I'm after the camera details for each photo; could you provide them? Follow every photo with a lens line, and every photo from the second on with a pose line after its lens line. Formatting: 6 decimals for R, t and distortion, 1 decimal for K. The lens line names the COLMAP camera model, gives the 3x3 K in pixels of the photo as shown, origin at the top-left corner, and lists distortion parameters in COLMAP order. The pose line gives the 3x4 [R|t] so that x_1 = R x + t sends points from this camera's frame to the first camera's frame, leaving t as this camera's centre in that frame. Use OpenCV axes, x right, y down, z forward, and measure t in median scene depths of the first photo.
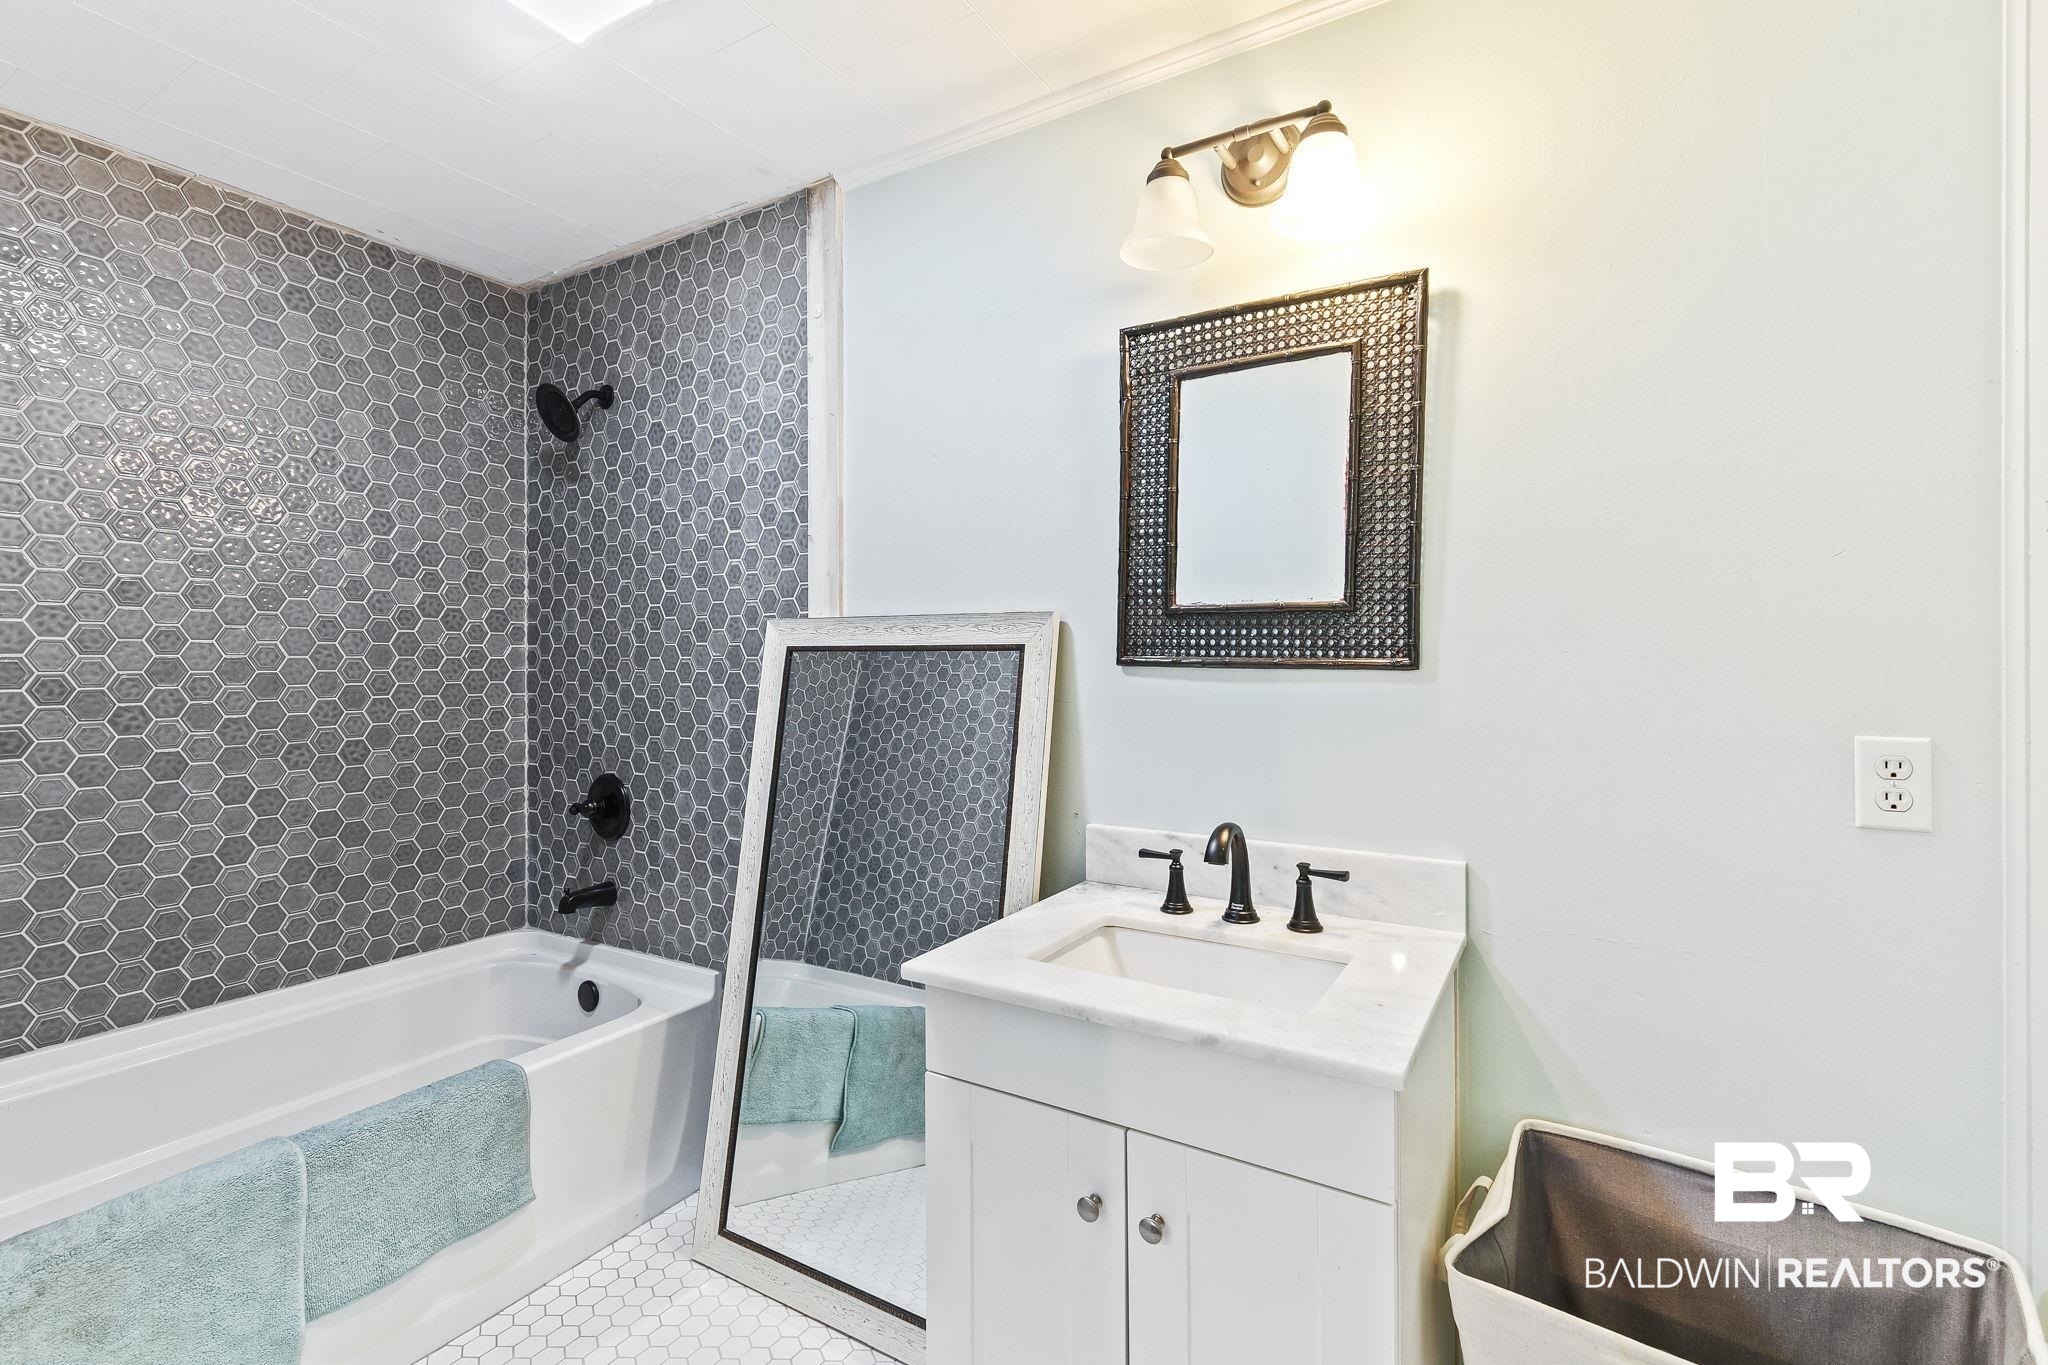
lens RADIAL K [[933.2, 0, 982.1], [0, 933.2, 663.4], [0, 0, 1]] dist [0.009363, -0.004209]
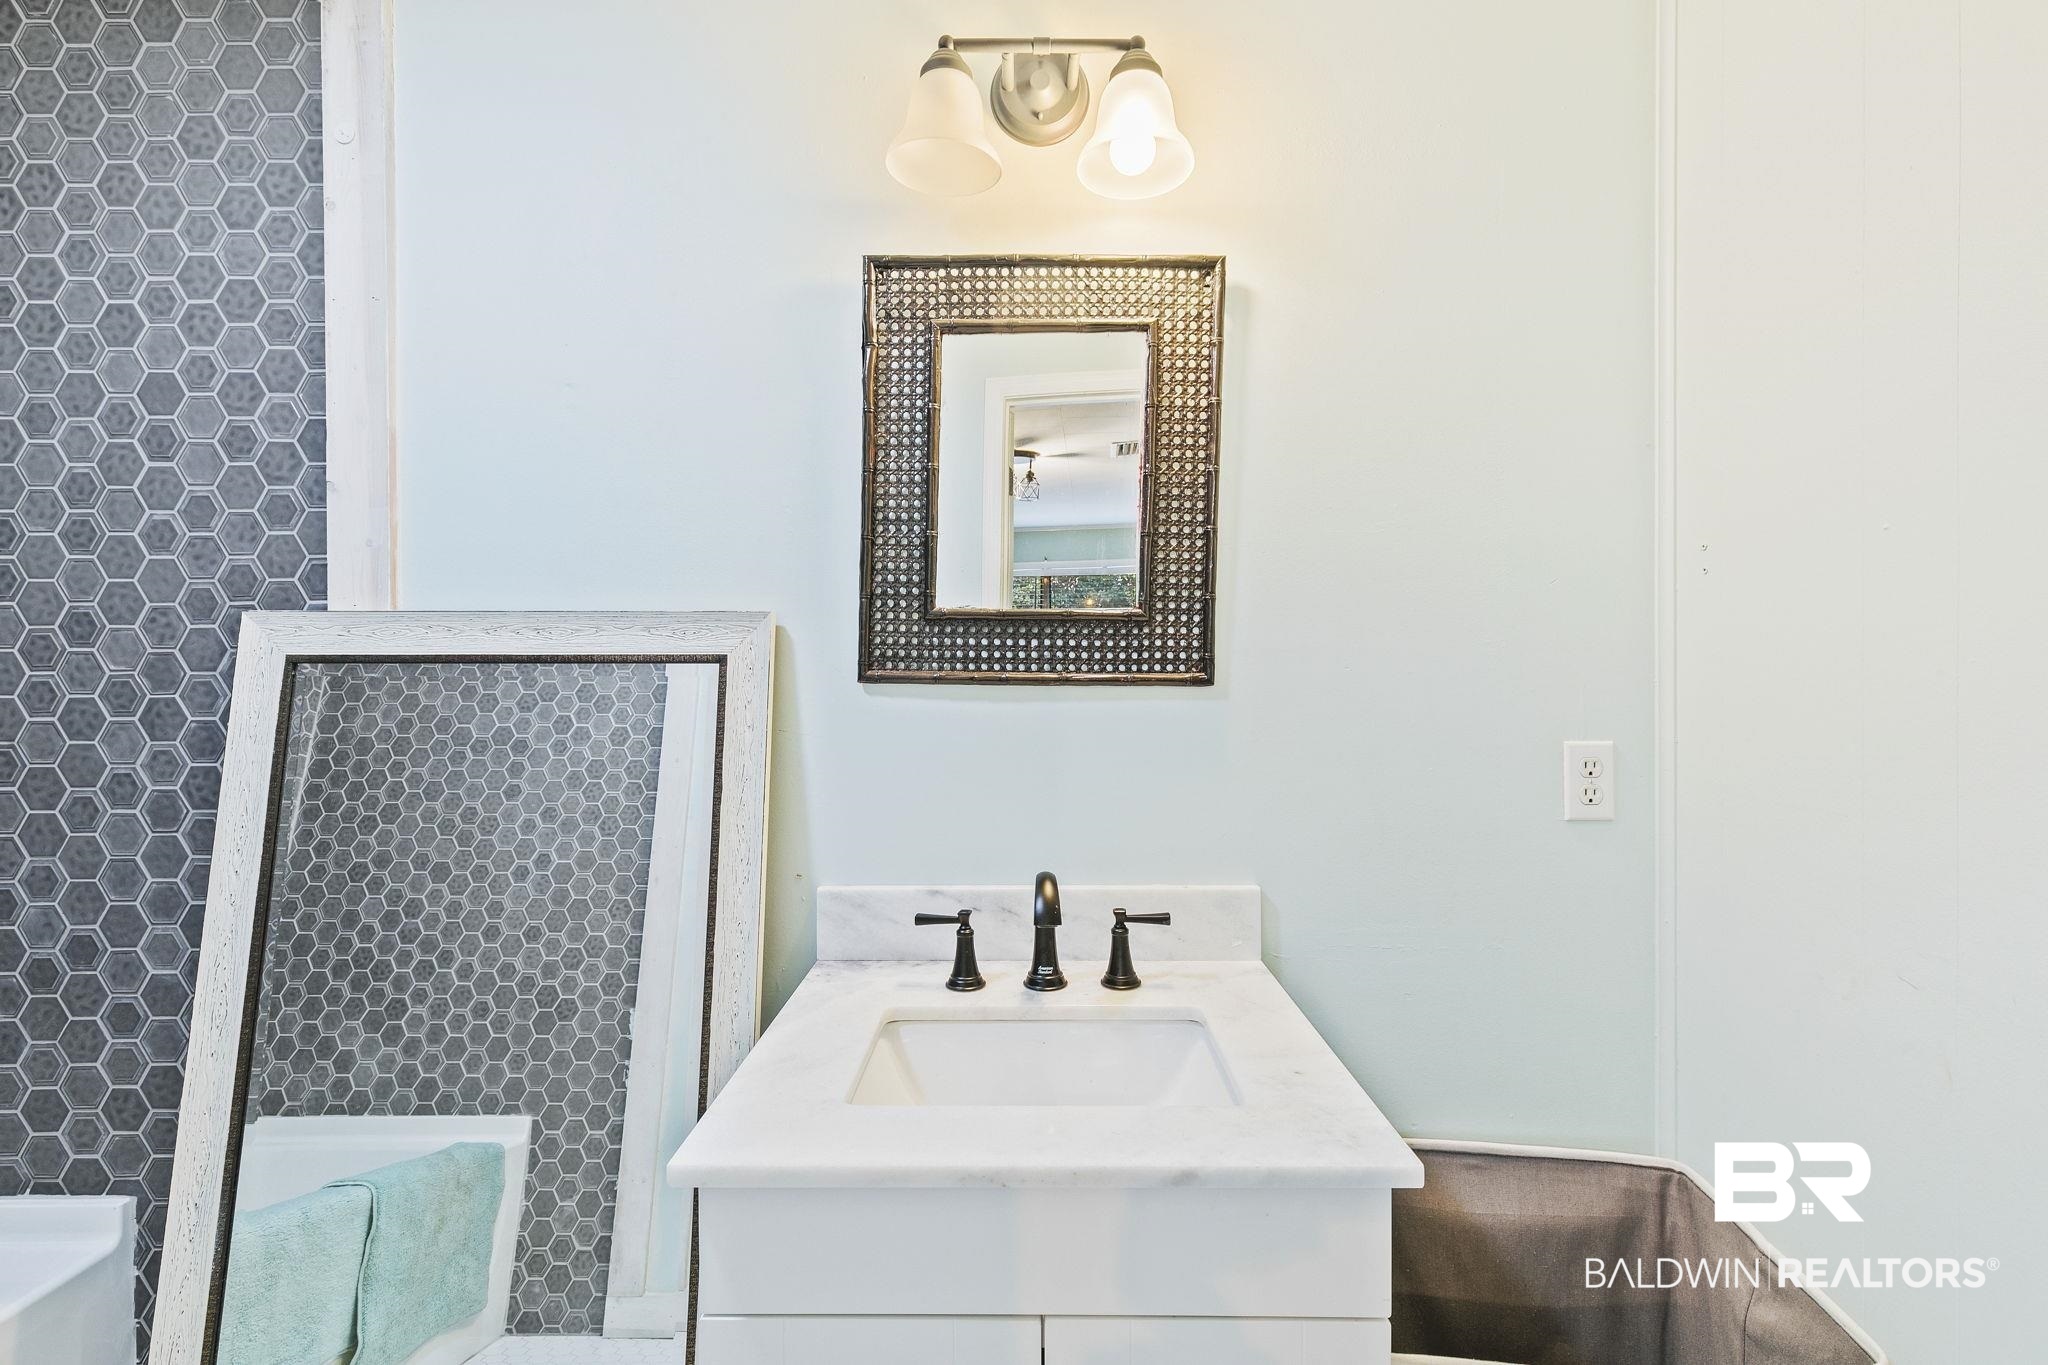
lens RADIAL K [[938.2, 0, 1024.0], [0, 938.2, 682.5], [0, 0, 1]] dist [0.001361, -0.000149]
pose [[0.845447, -0.006646, 0.534017, -0.157363], [0.003859, 0.999972, 0.006335, -0.002431], [-0.534045, -0.003295, 0.845450, 0.250327]]
